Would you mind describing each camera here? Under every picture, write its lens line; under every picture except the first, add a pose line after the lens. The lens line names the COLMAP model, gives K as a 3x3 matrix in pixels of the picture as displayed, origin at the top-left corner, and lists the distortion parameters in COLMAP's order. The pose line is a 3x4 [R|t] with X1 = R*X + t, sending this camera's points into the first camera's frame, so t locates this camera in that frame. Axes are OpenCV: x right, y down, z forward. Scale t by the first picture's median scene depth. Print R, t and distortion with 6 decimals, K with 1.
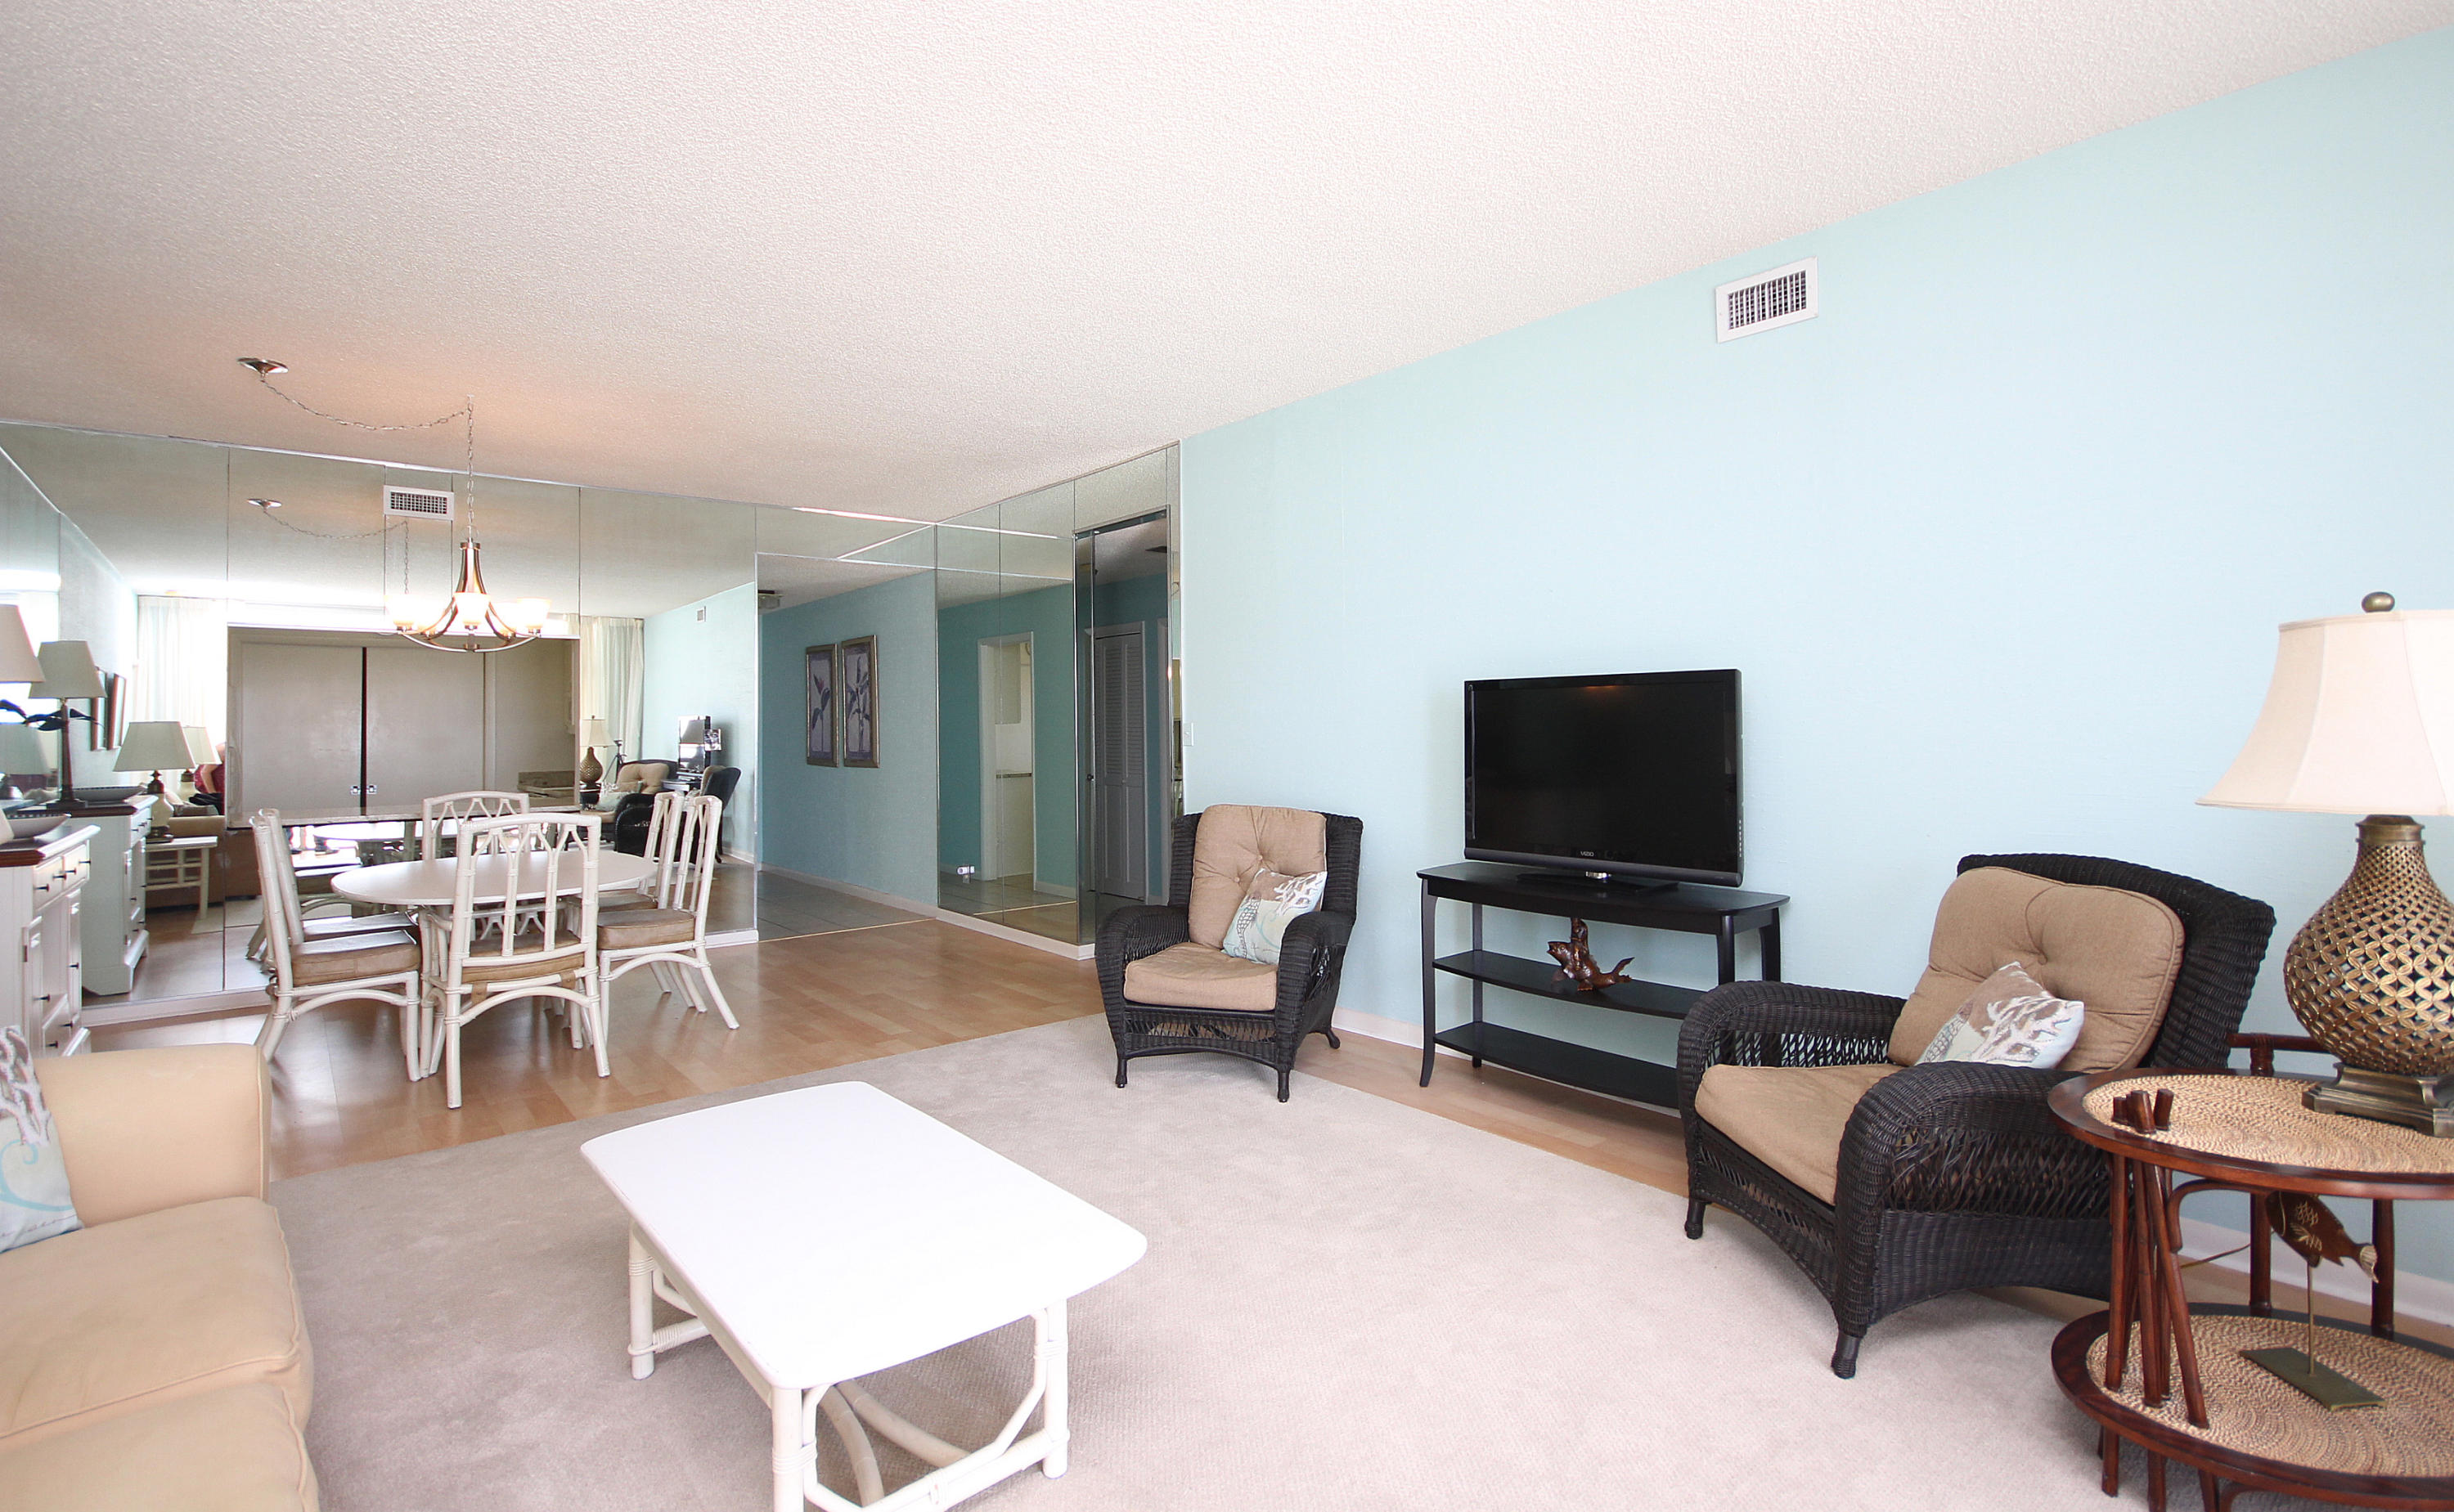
lens RADIAL K [[1116.1, 0, 1223.2], [0, 1116.1, 732.6], [0, 0, 1]] dist [-0.014416, -0.001064]
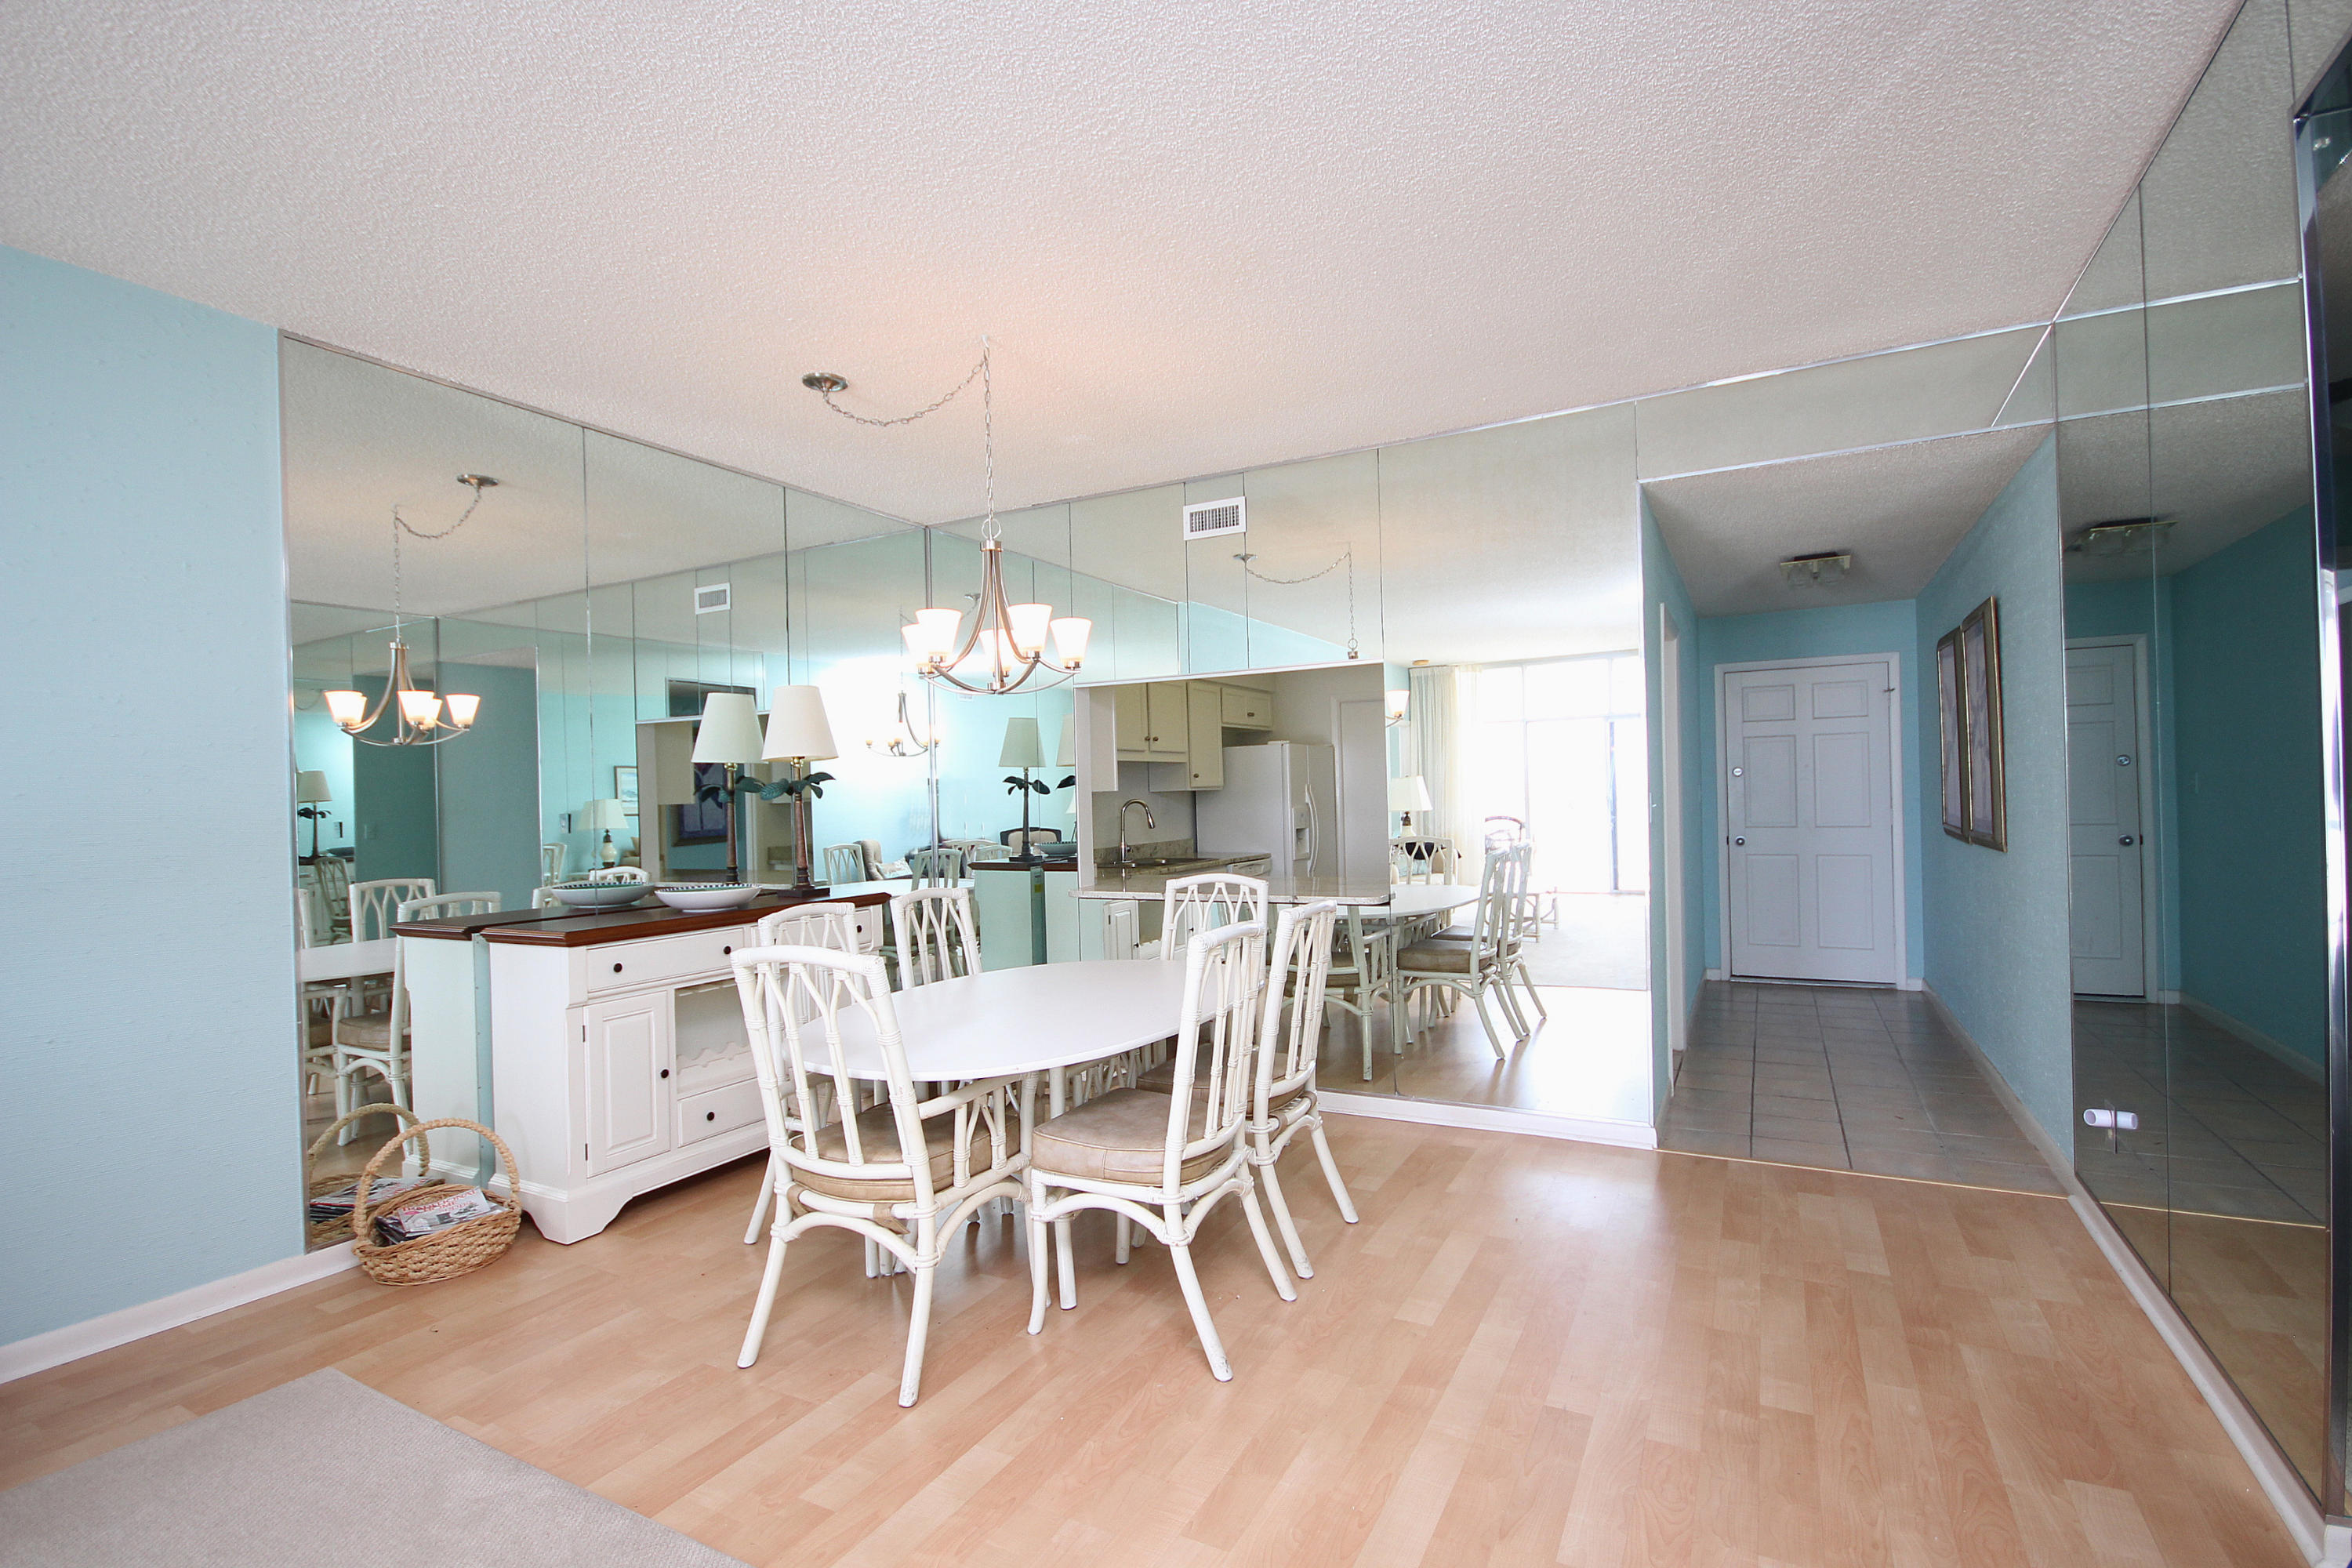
lens RADIAL K [[1077.1, 0, 1182.2], [0, 1077.1, 797.2], [0, 0, 1]] dist [-0.000766, -0.004481]
pose [[0.373926, -0.001131, -0.927458, 0.015229], [0.019701, 0.999783, 0.006724, -0.007389], [0.927249, -0.020786, 0.373868, 0.947254]]
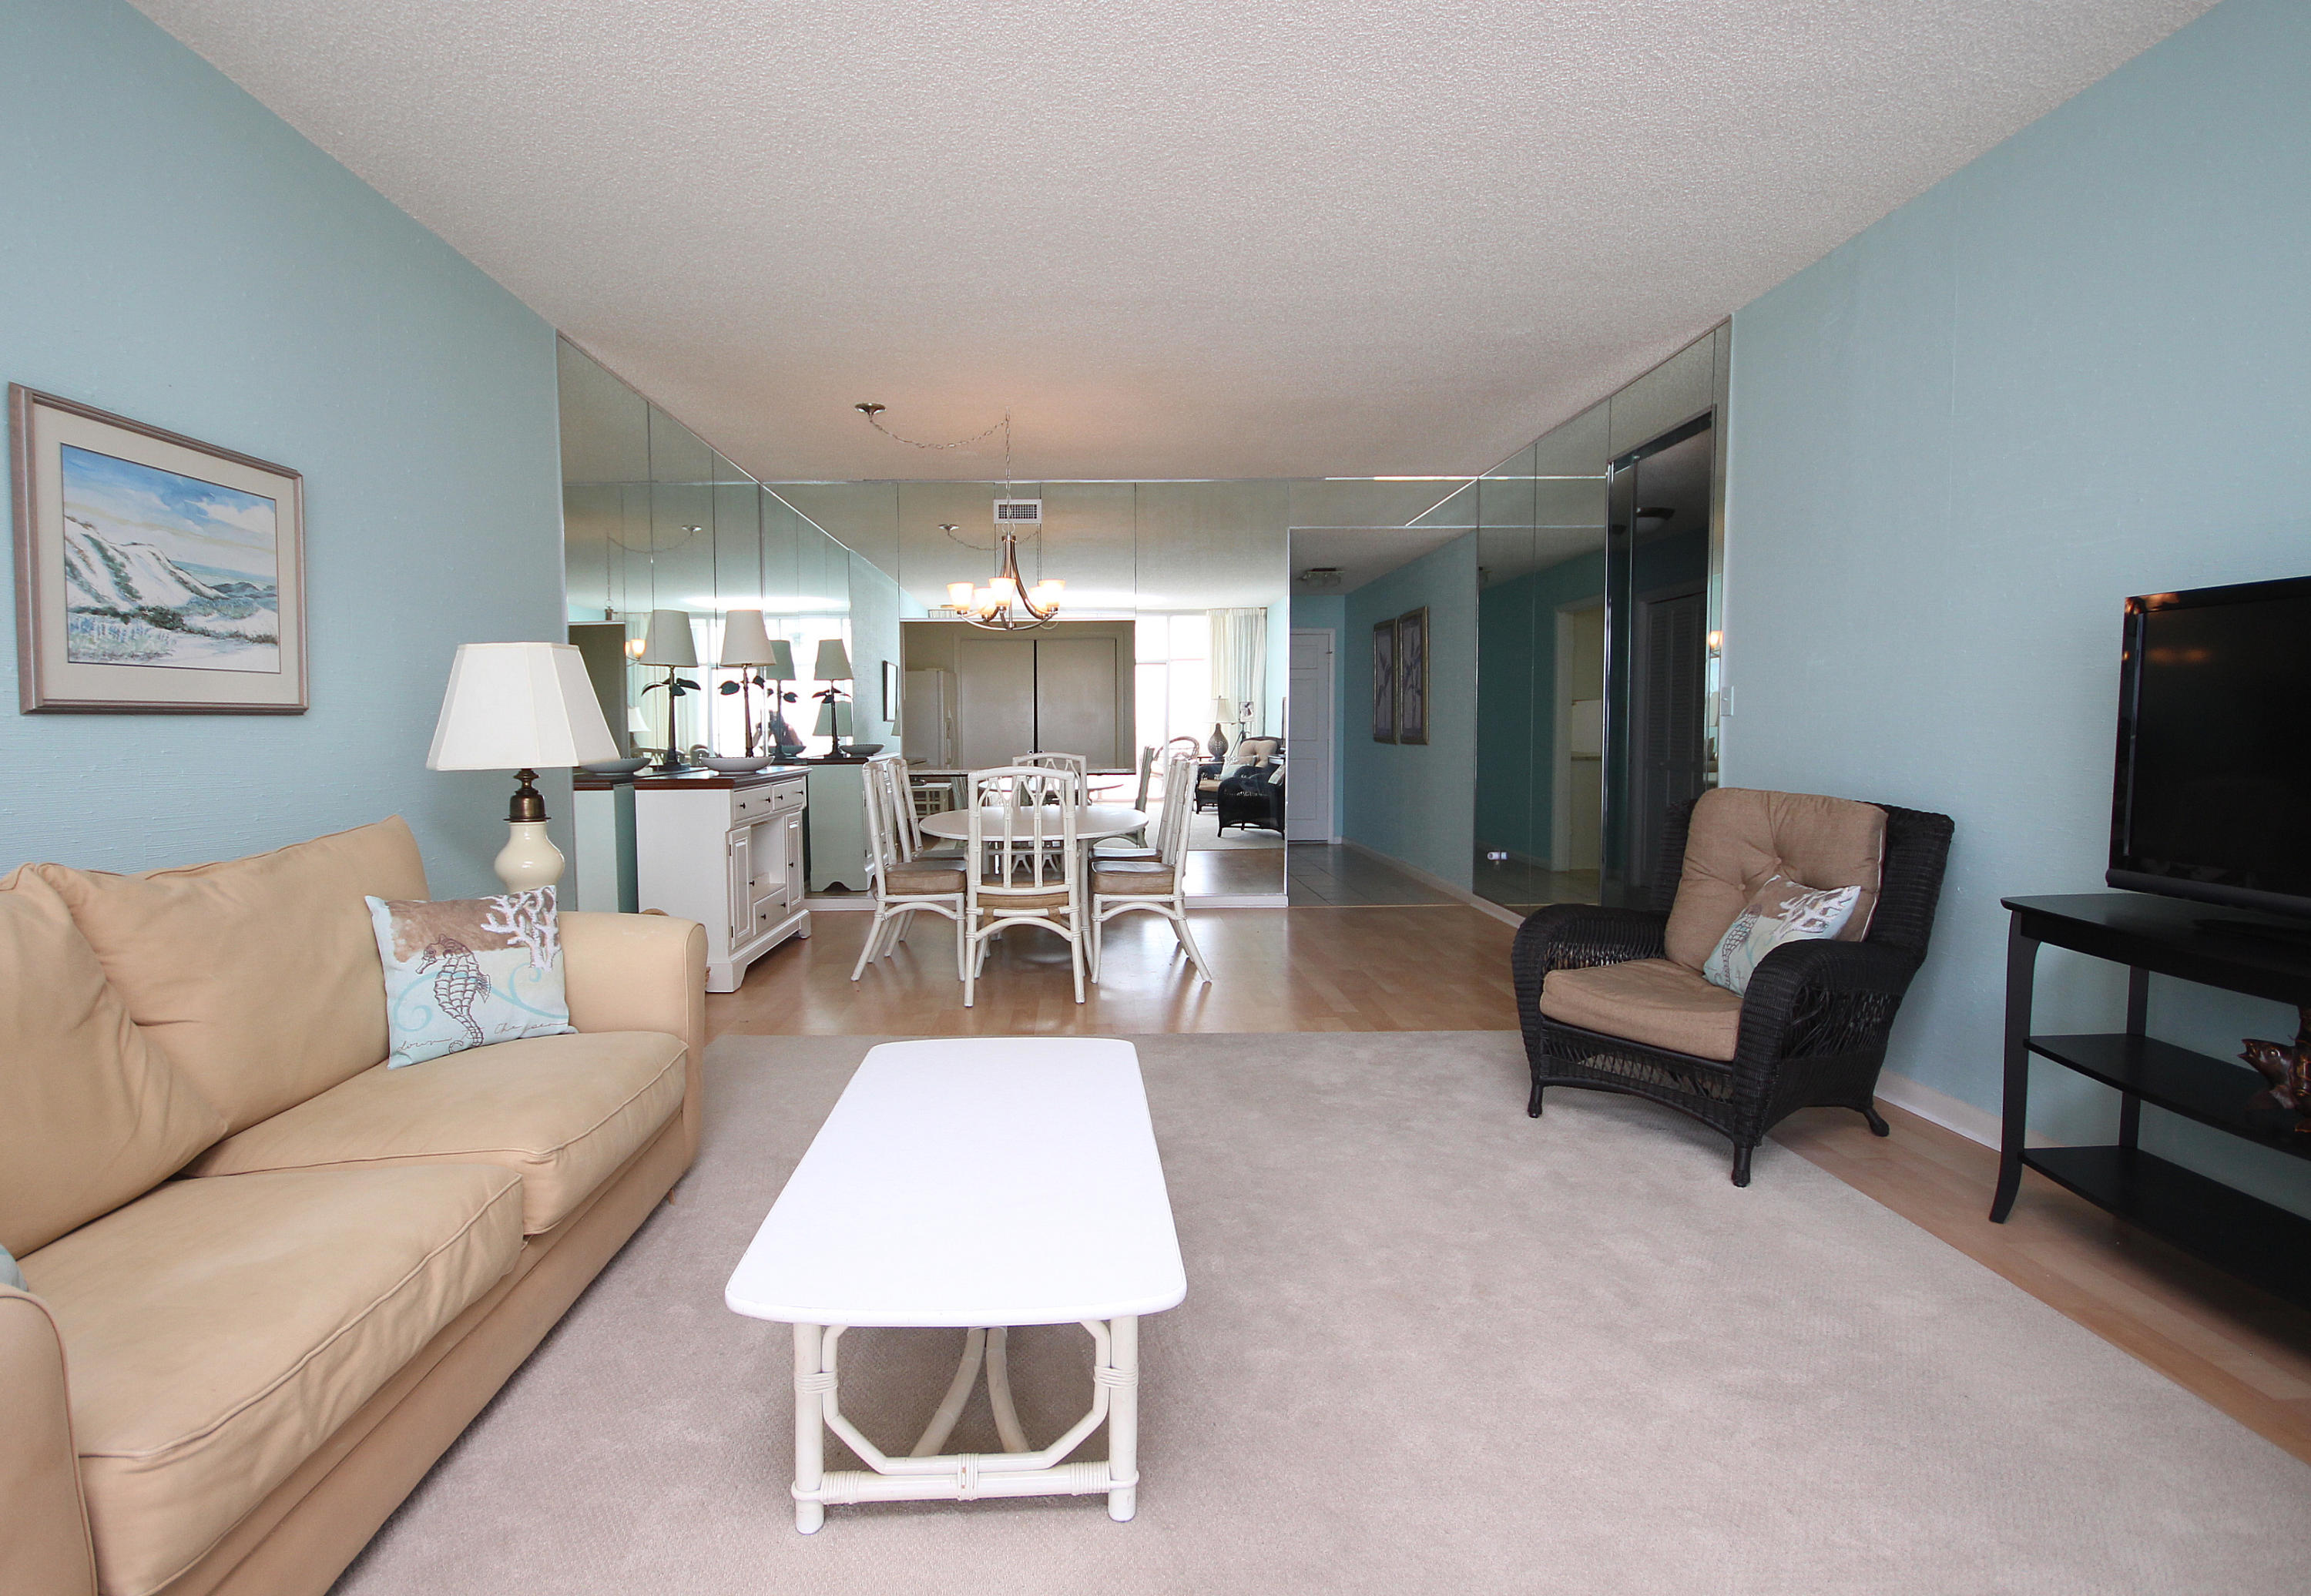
lens RADIAL K [[1105.9, 0, 1103.4], [0, 1105.9, 797.1], [0, 0, 1]] dist [0.001893, -0.003412]
pose [[0.772525, 0.049319, -0.633066, 0.165160], [-0.005784, 0.997484, 0.070651, 0.022044], [0.634958, -0.050918, 0.770867, 0.163327]]
